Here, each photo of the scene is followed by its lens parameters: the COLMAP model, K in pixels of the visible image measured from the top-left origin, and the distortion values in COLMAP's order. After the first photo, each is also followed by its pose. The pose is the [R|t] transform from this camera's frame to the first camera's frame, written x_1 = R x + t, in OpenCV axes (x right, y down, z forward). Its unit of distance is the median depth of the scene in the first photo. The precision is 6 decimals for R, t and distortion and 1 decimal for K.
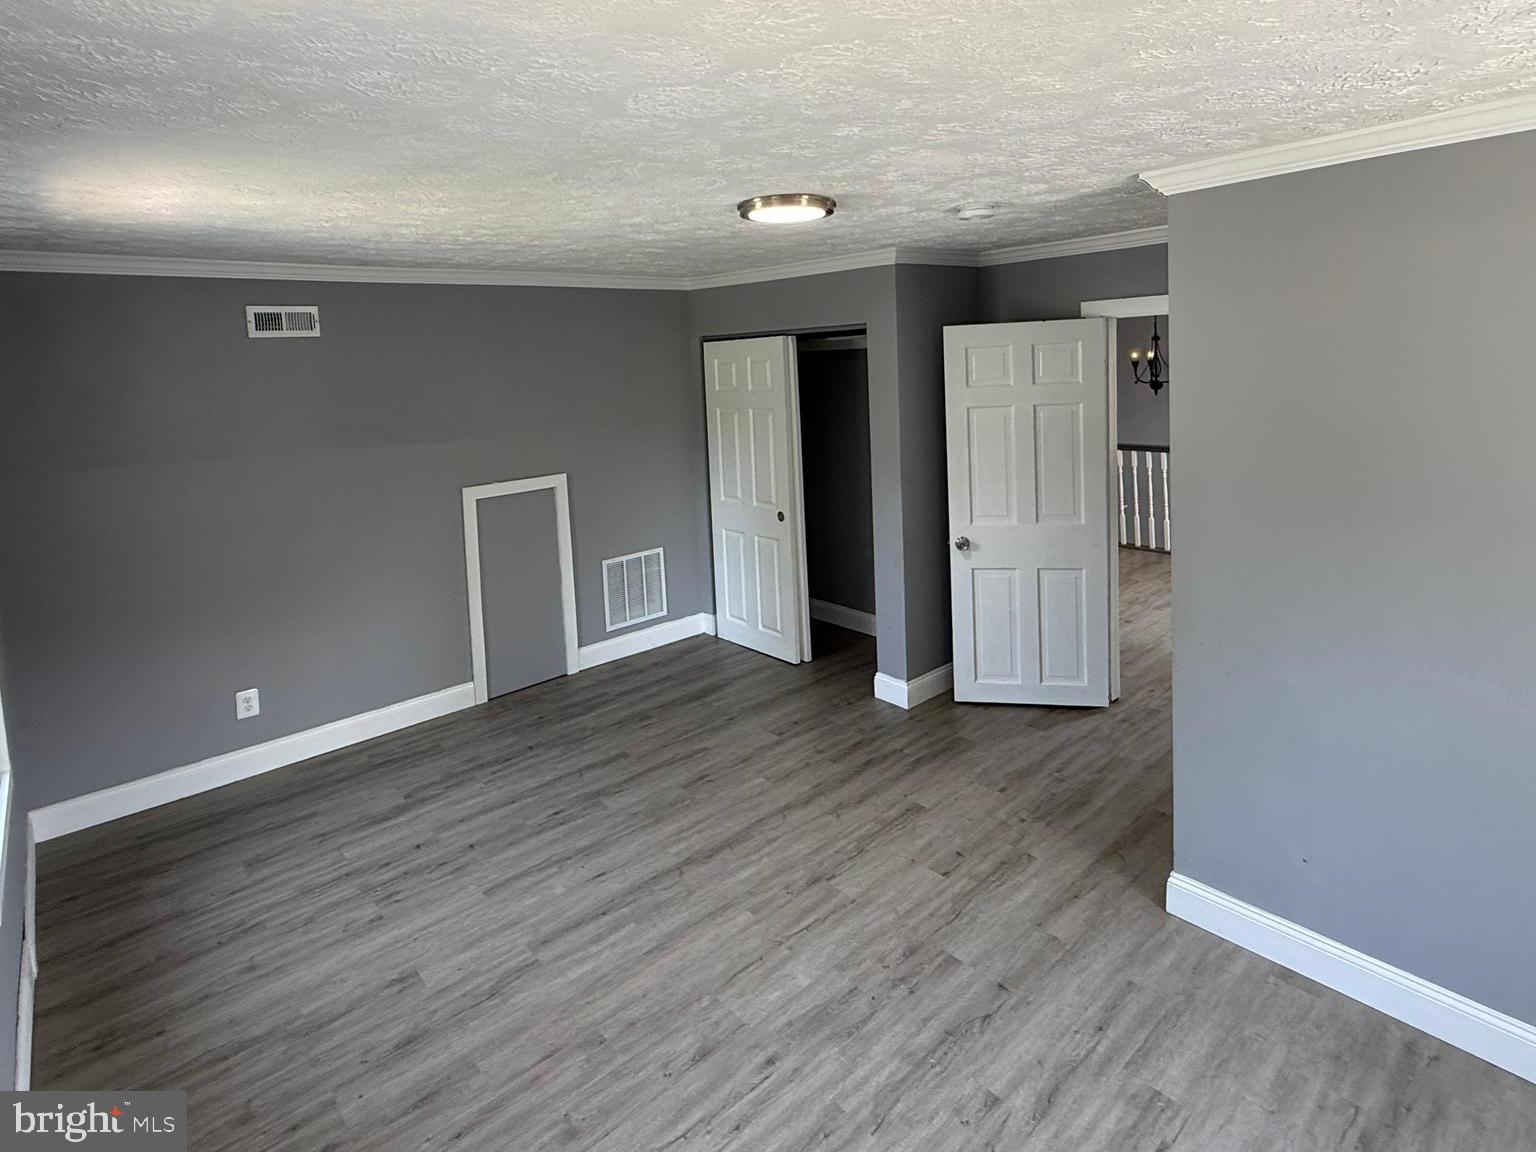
lens RADIAL K [[821.6, 0, 765.4], [0, 821.6, 421.9], [0, 0, 1]] dist [0.000359, -0.000161]
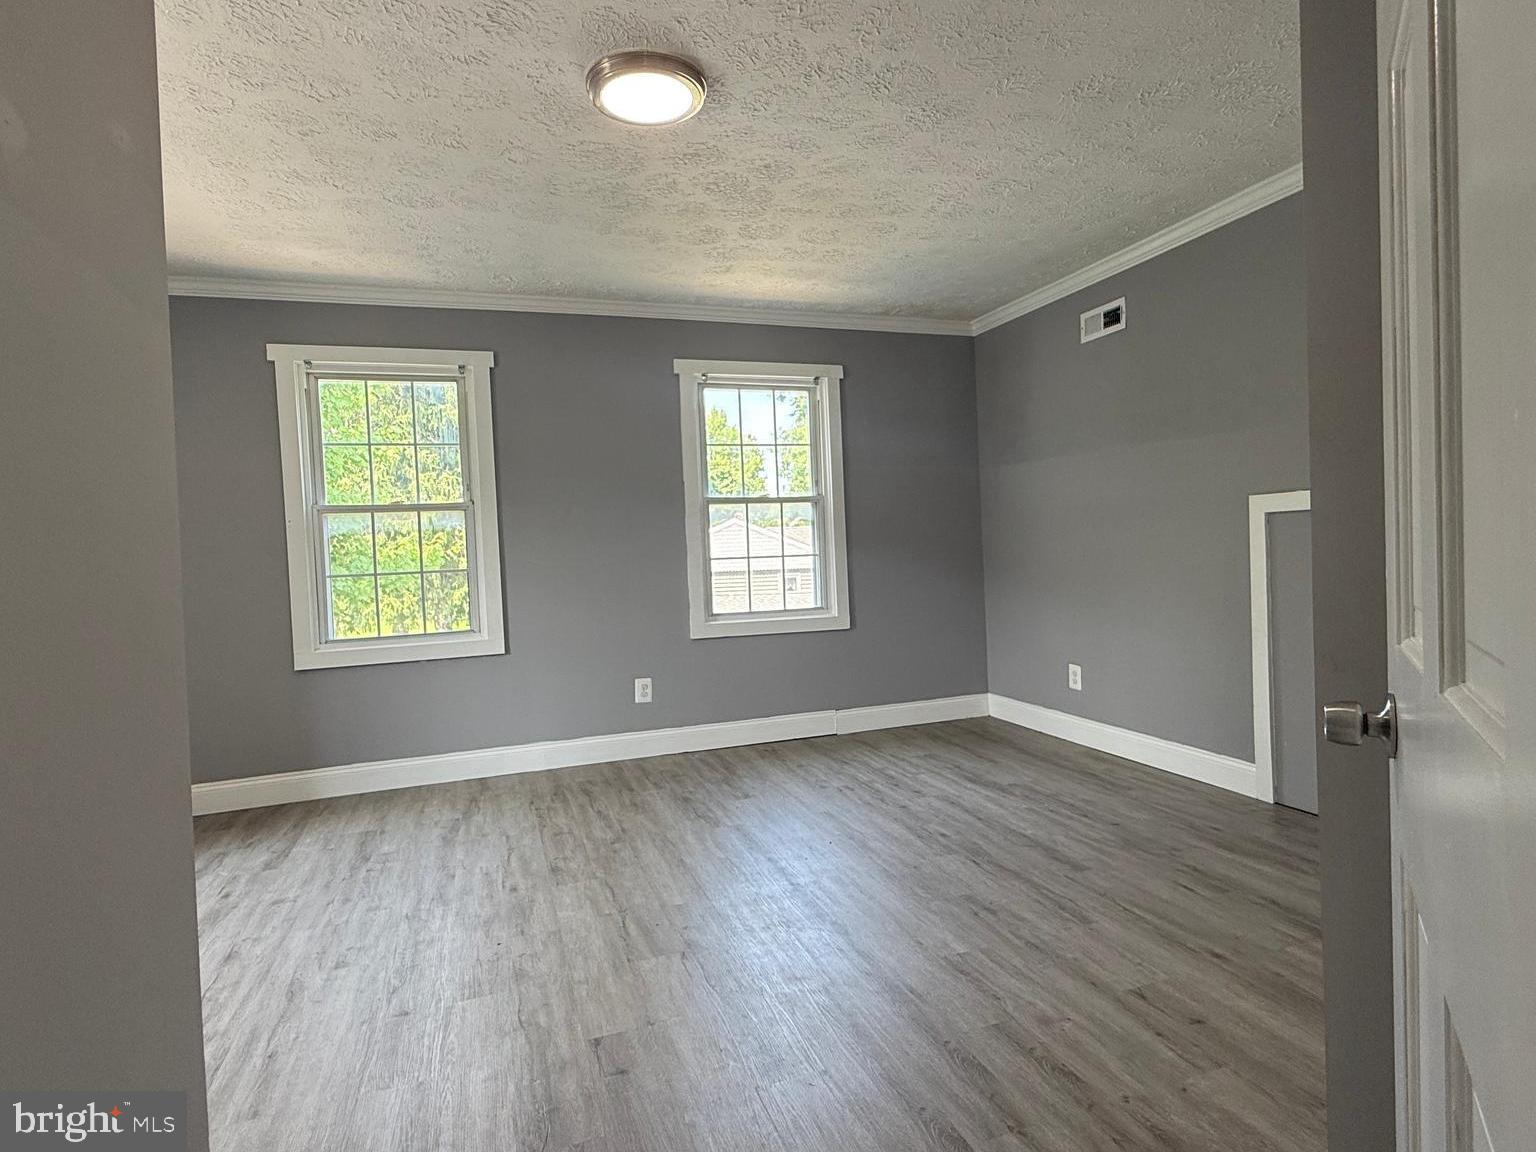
lens RADIAL K [[816.0, 0, 758.5], [0, 816.0, 568.4], [0, 0, 1]] dist [0.000111, -0.000742]
pose [[-0.382556, 0.080029, -0.920460, 0.714524], [-0.018367, 0.995386, 0.094177, 0.129089], [0.923750, 0.052934, -0.379321, 1.328439]]
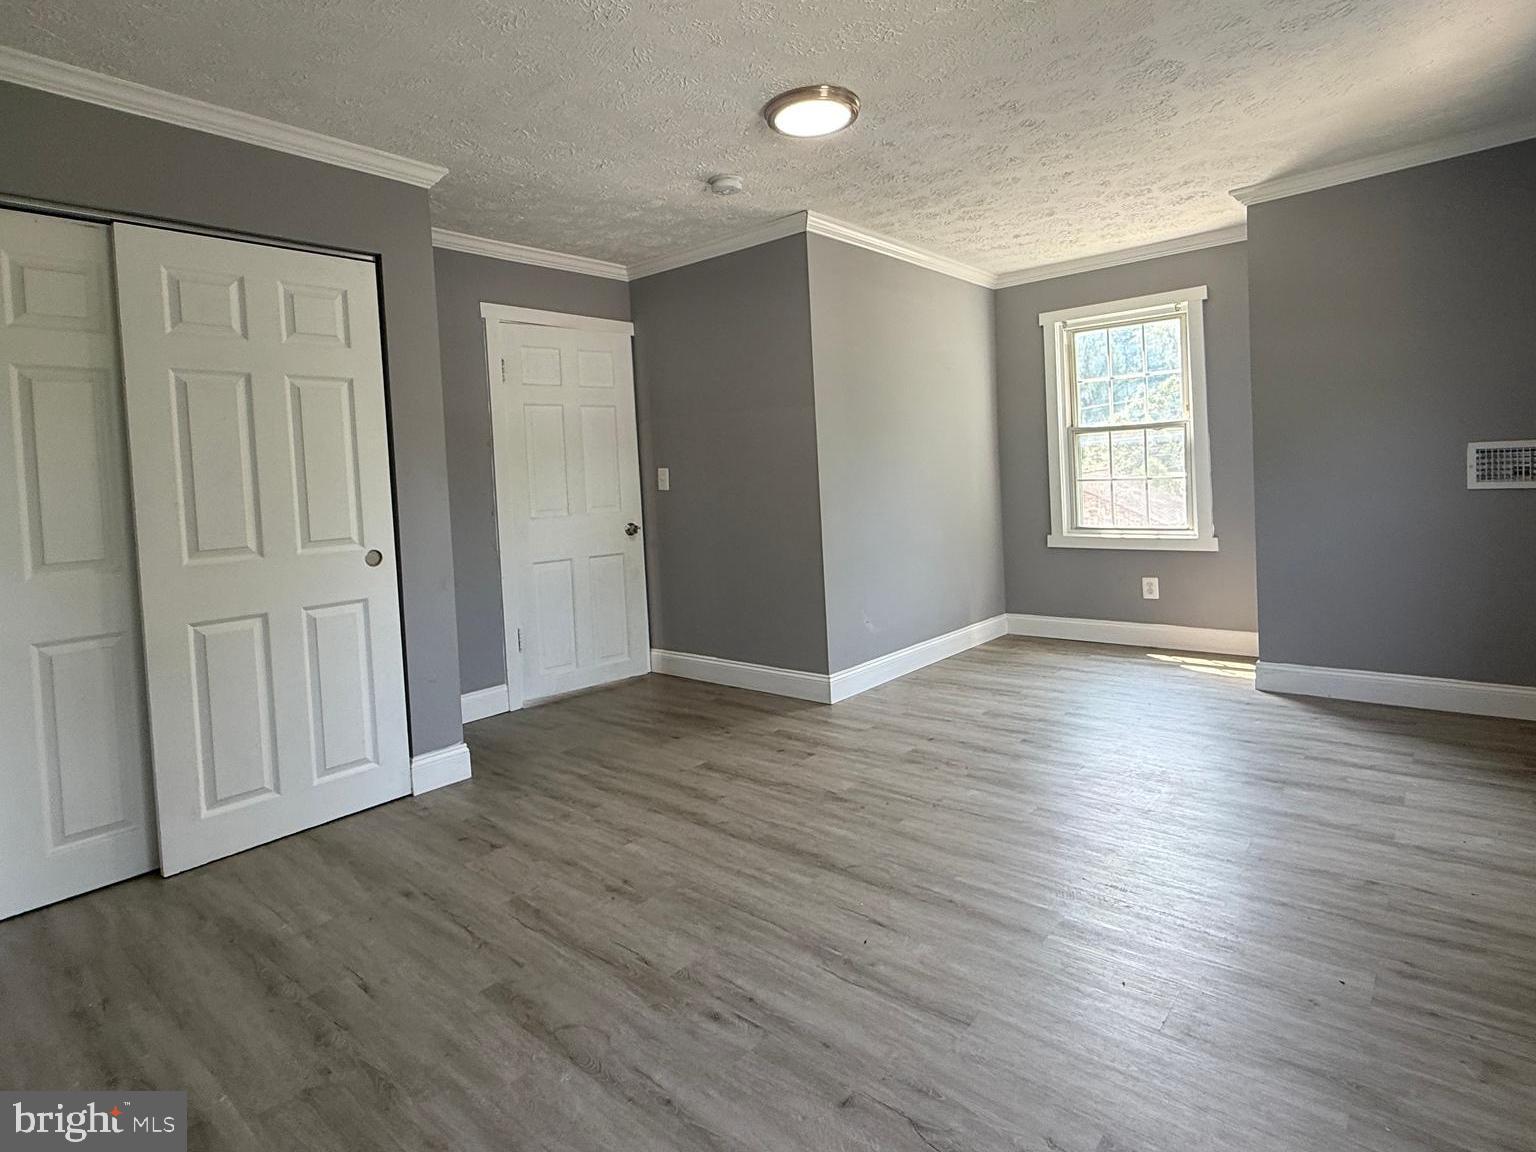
lens RADIAL K [[816.6, 0, 766.0], [0, 816.6, 493.5], [0, 0, 1]] dist [0.001704, -0.000221]
pose [[-0.137339, 0.028894, 0.990103, -0.891640], [0.136783, 0.990551, -0.009934, 0.197534], [-0.981034, 0.134065, -0.139993, 1.166963]]
